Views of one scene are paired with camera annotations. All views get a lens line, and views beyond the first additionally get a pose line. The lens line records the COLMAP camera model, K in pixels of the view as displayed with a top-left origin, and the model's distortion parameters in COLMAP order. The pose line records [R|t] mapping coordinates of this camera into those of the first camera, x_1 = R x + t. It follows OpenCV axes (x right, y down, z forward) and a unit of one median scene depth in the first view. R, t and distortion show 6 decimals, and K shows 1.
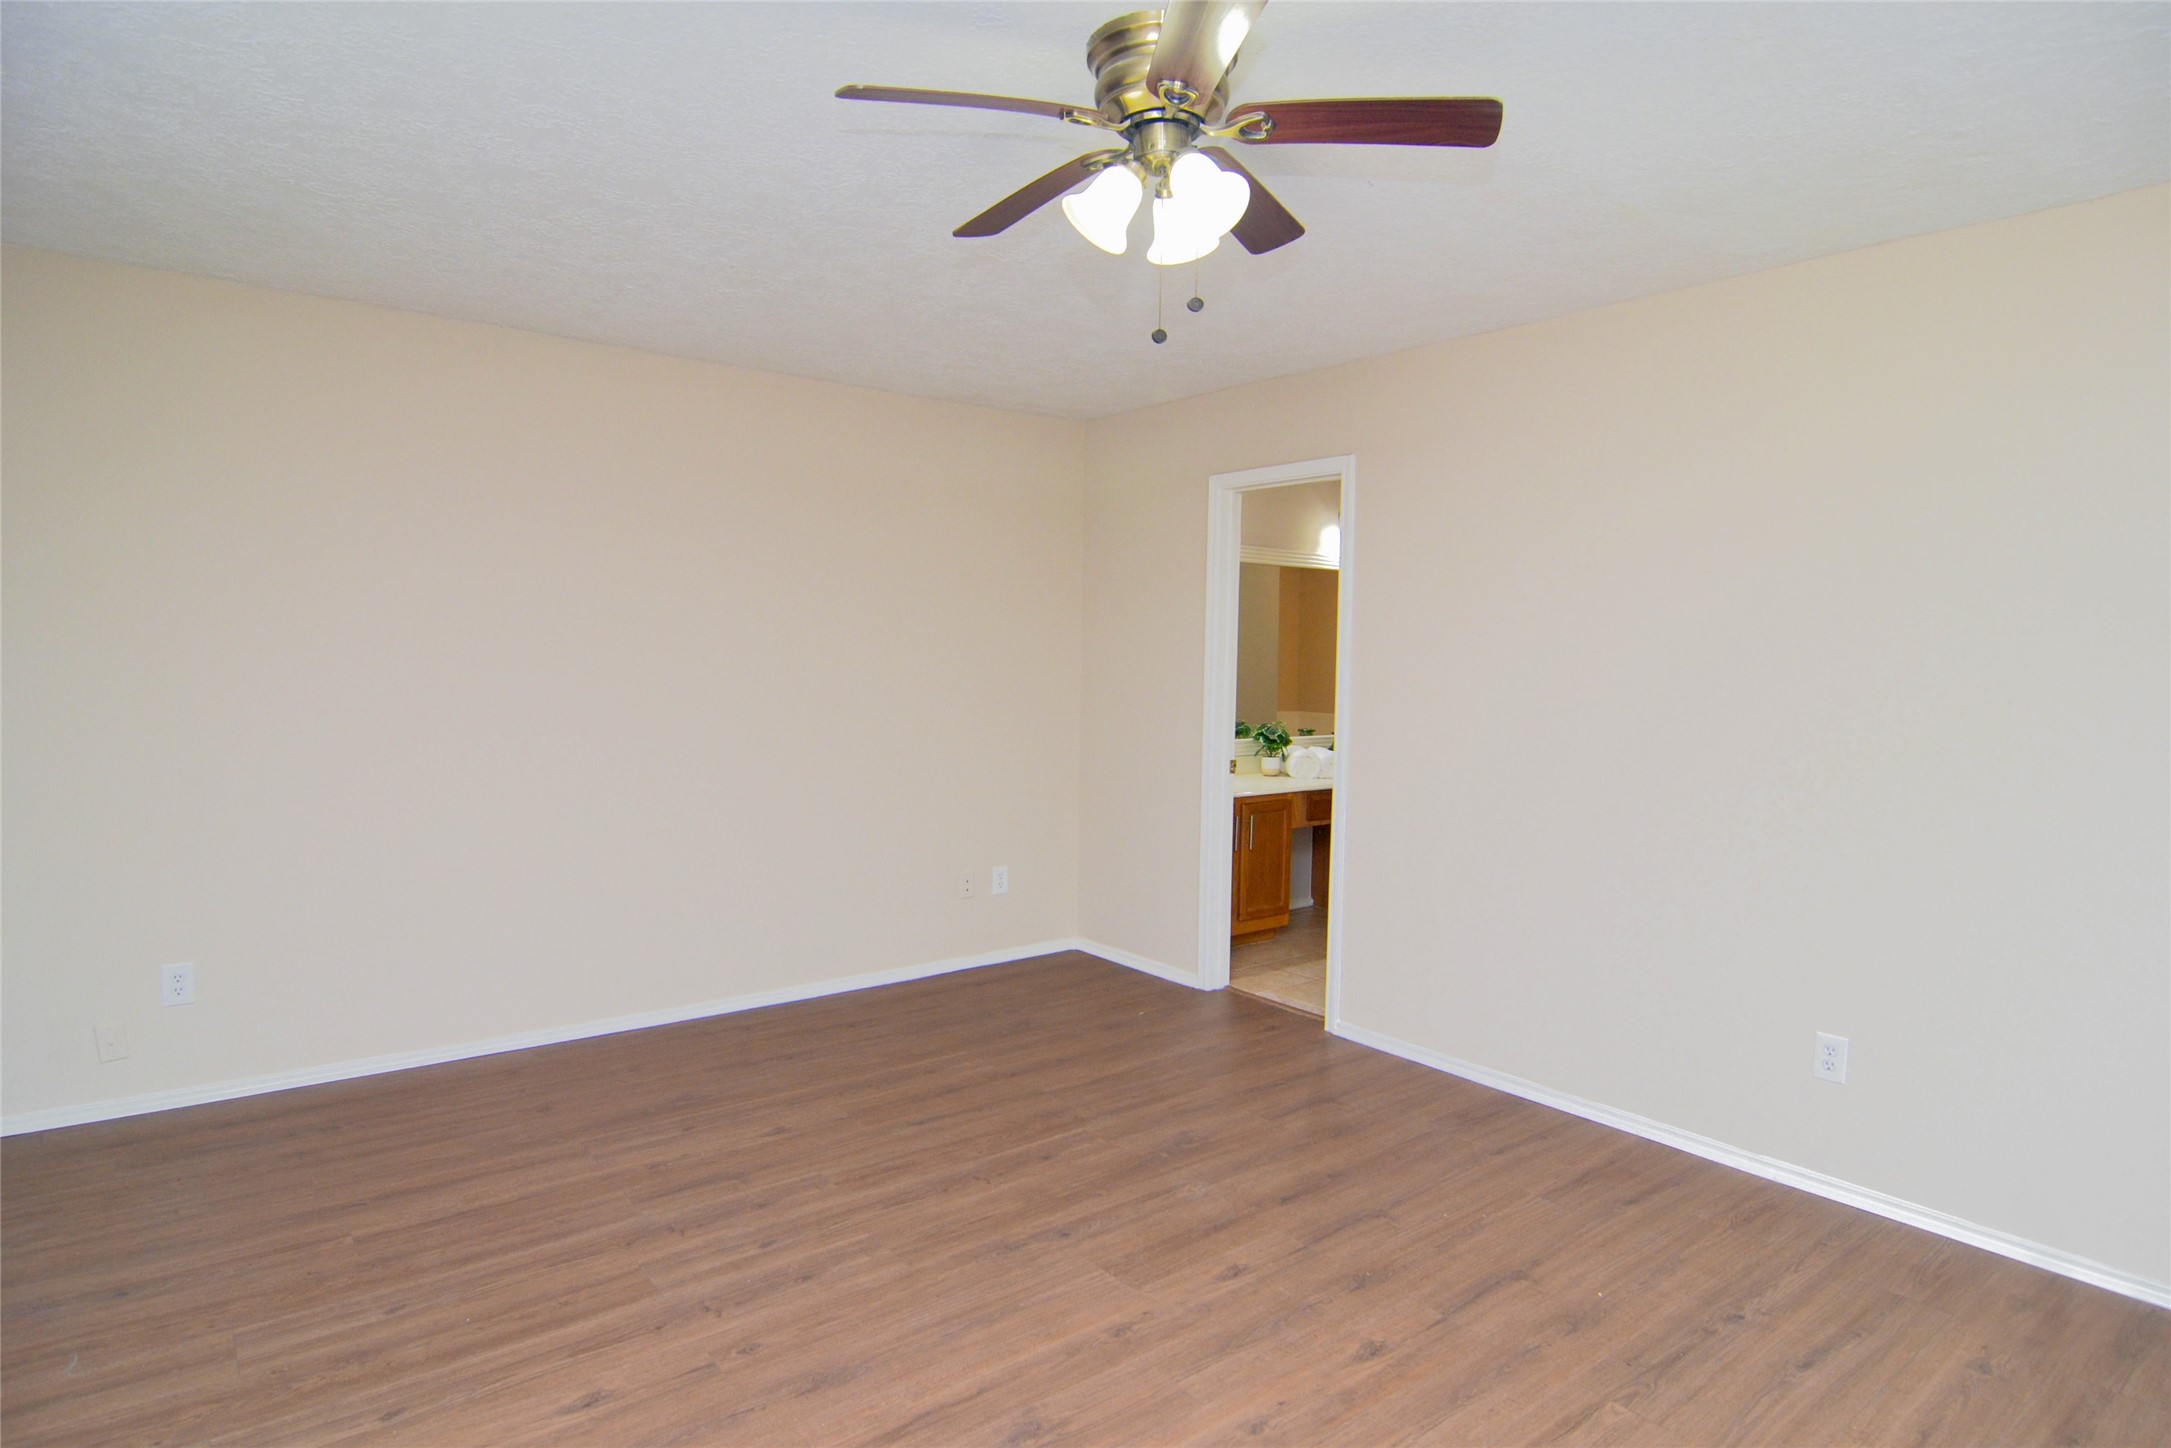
lens RADIAL K [[1198.1, 0, 1085.5], [0, 1198.1, 724.0], [0, 0, 1]] dist [-0.014973, -0.000747]
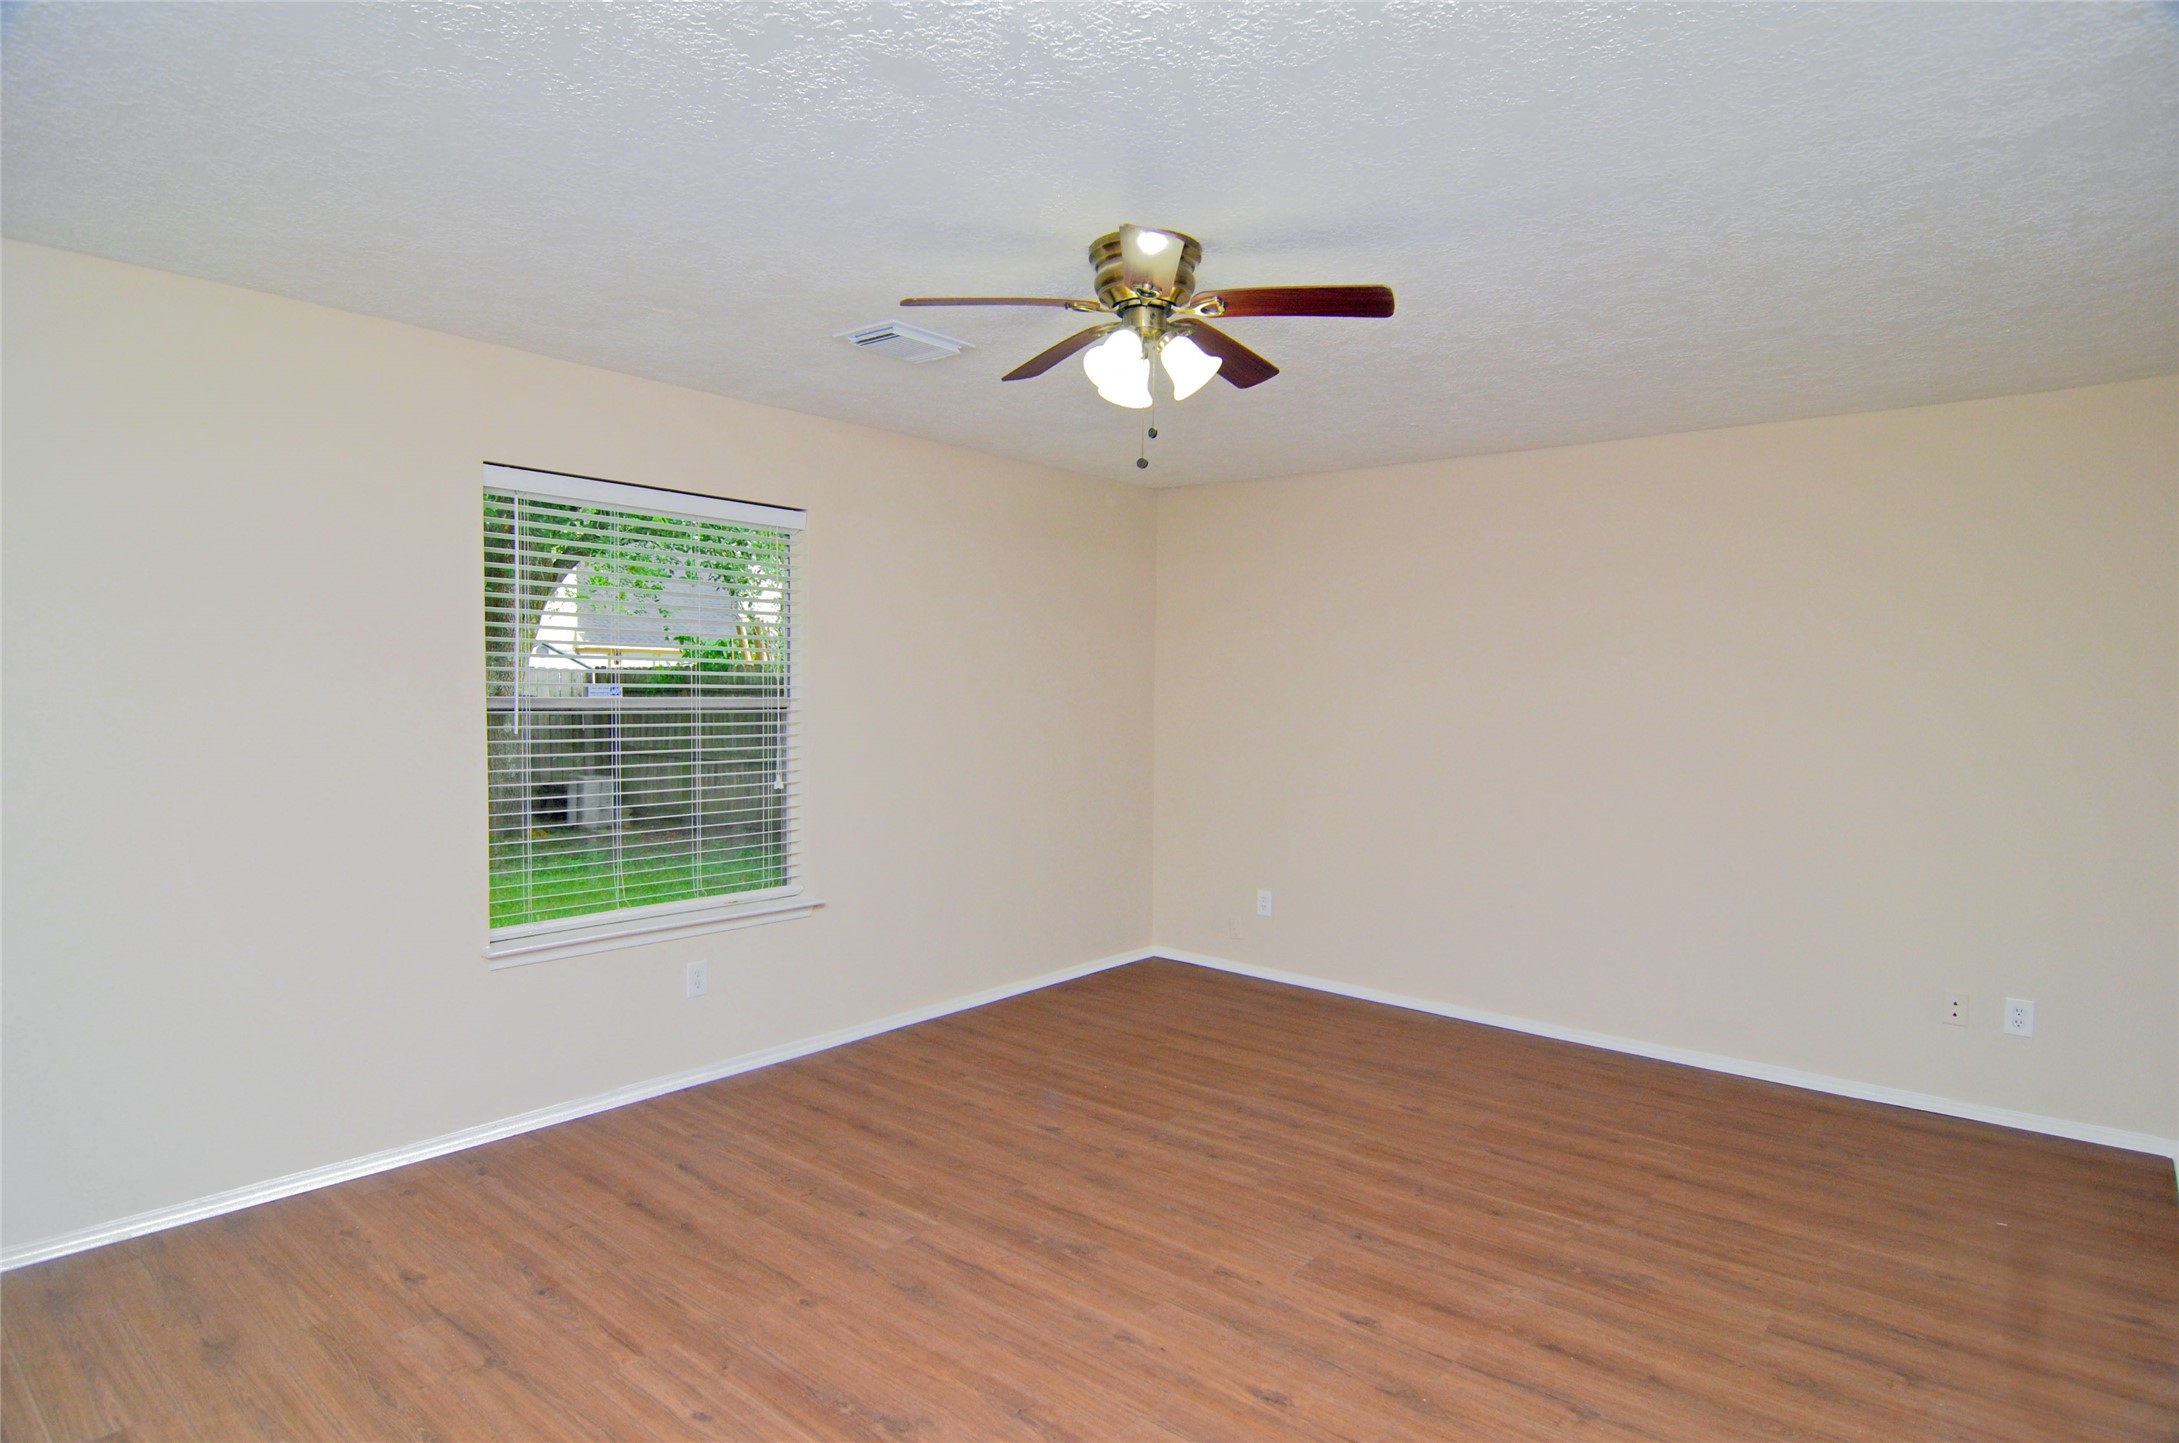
lens RADIAL K [[1176.0, 0, 1095.1], [0, 1176.0, 730.2], [0, 0, 1]] dist [-0.005663, -0.011319]
pose [[0.202683, 0.026649, -0.978882, 0.886923], [-0.071207, 0.997384, 0.012409, -0.028484], [0.976652, 0.067188, 0.204050, 0.468997]]
